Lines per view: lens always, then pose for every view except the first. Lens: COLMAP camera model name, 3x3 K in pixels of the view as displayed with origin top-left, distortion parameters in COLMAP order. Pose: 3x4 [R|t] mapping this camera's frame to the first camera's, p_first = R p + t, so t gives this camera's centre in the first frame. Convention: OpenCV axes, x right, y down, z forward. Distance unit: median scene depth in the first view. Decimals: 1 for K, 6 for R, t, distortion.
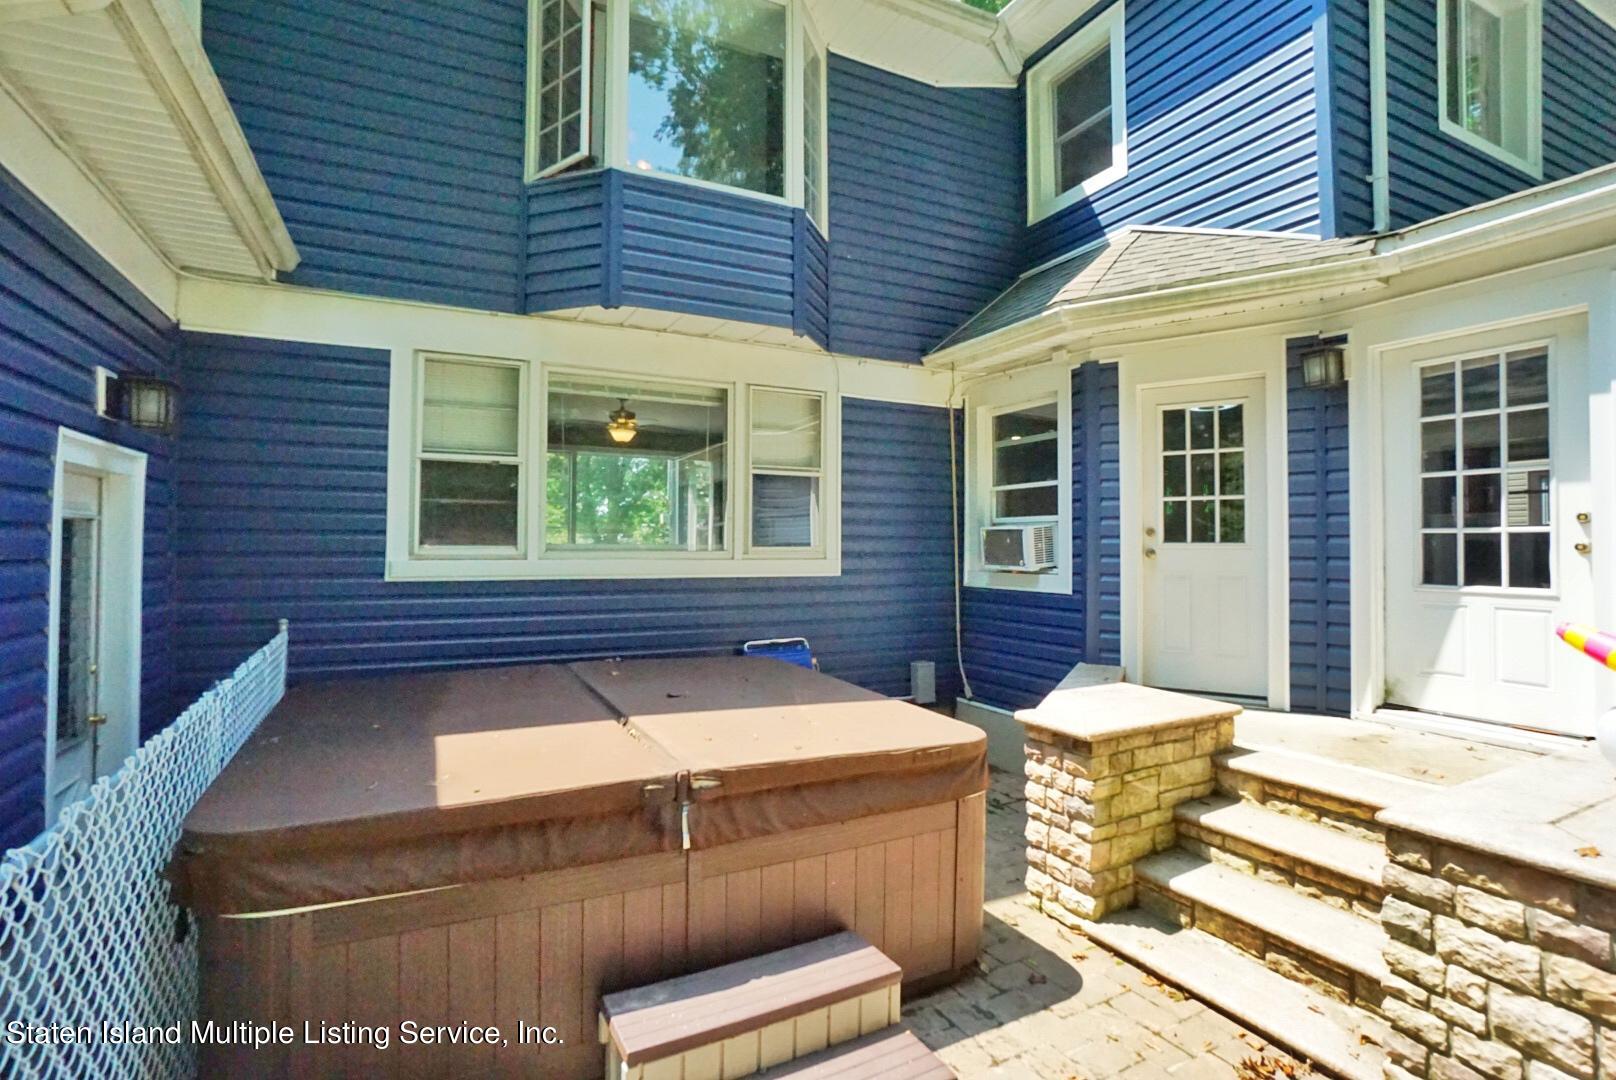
lens RADIAL K [[777.6, 0, 808.0], [0, 777.6, 540.0], [0, 0, 1]] dist [-0.041526, 0.000103]
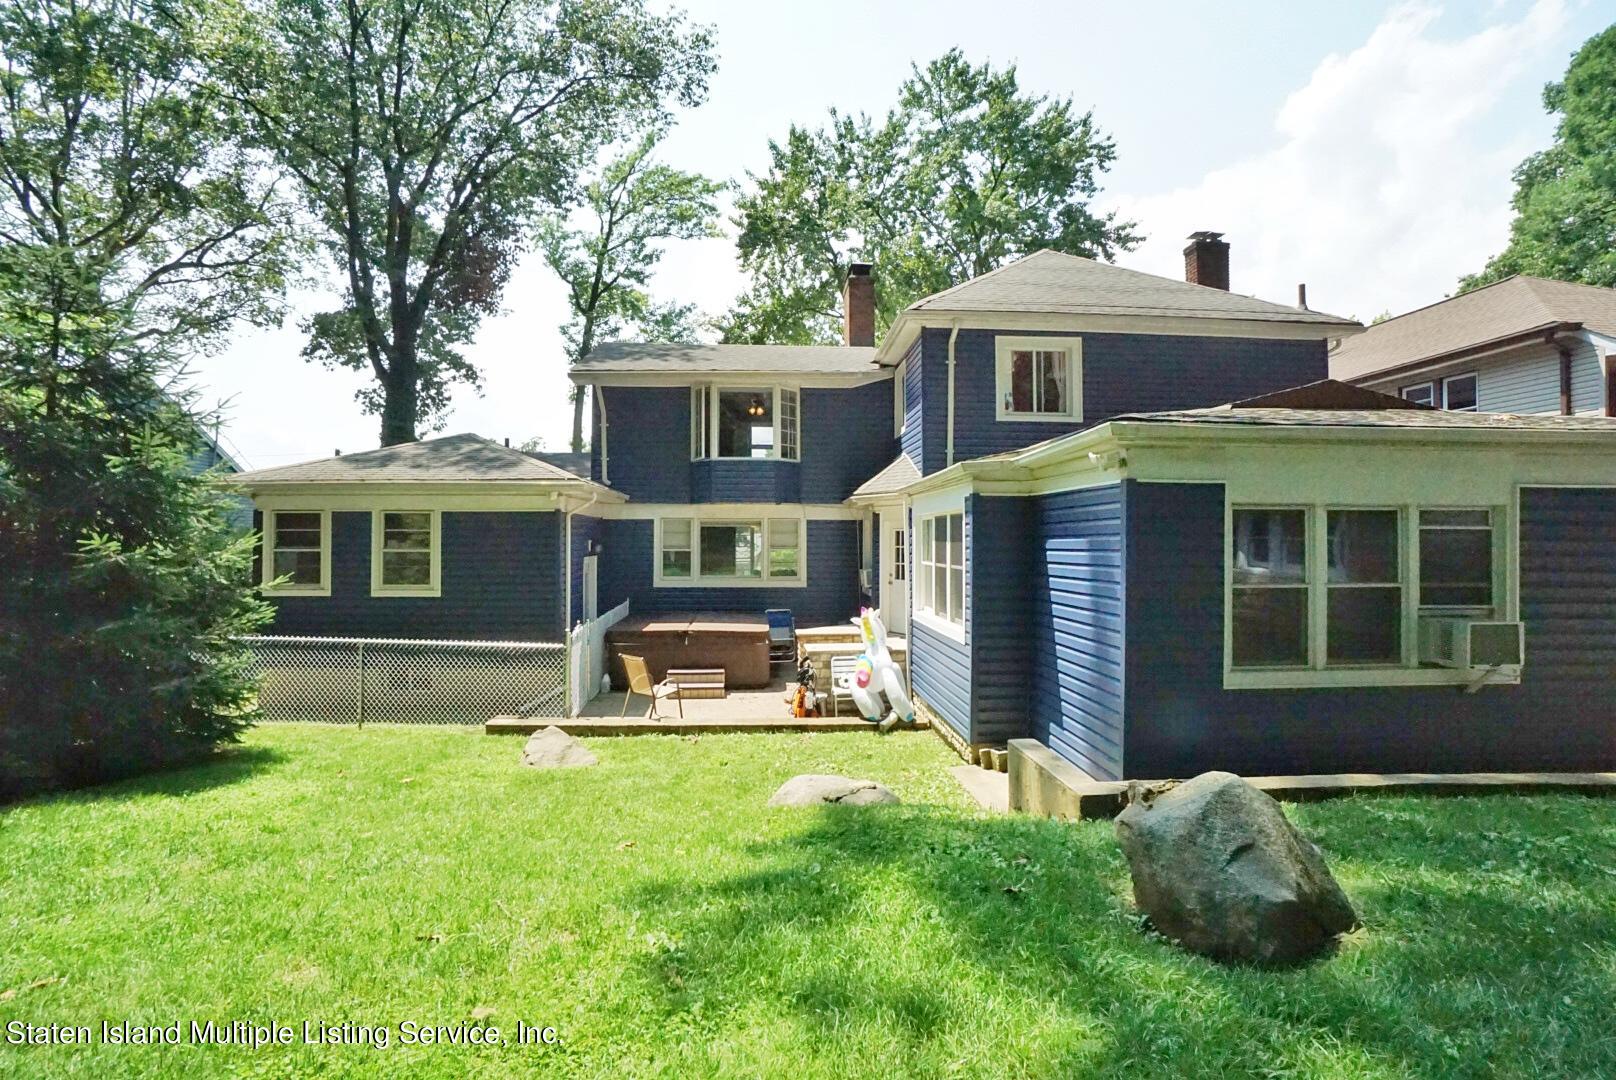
lens RADIAL K [[722.5, 0, 808.0], [0, 722.5, 540.0], [0, 0, 1]] dist [-0.056764, 0.025374]
pose [[0.913898, -0.000676, -0.405943, 1.253475], [0.002889, 0.999984, 0.004838, -0.149751], [0.405933, -0.005595, 0.913886, -1.504772]]
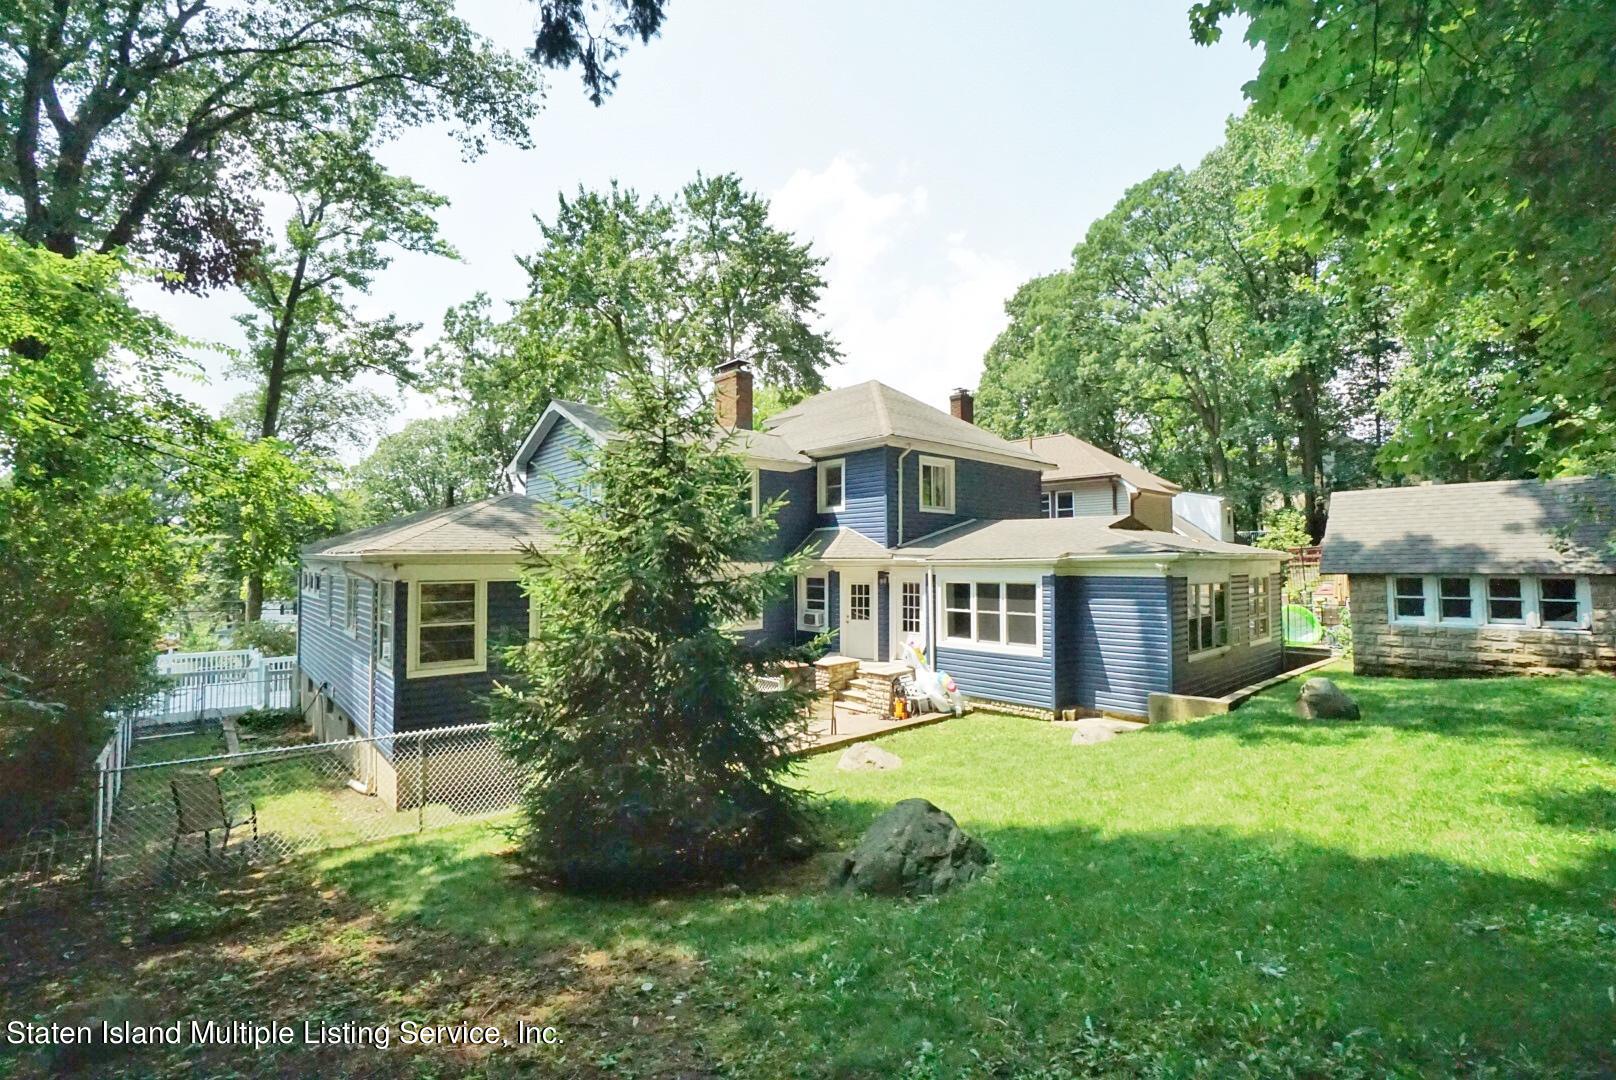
lens RADIAL K [[722.5, 0, 808.0], [0, 722.5, 540.0], [0, 0, 1]] dist [-0.056764, 0.025374]
pose [[0.965790, 0.005452, 0.259267, -0.679266], [0.000750, 0.999716, -0.023817, -0.309806], [-0.259324, 0.023197, 0.965512, -2.432651]]
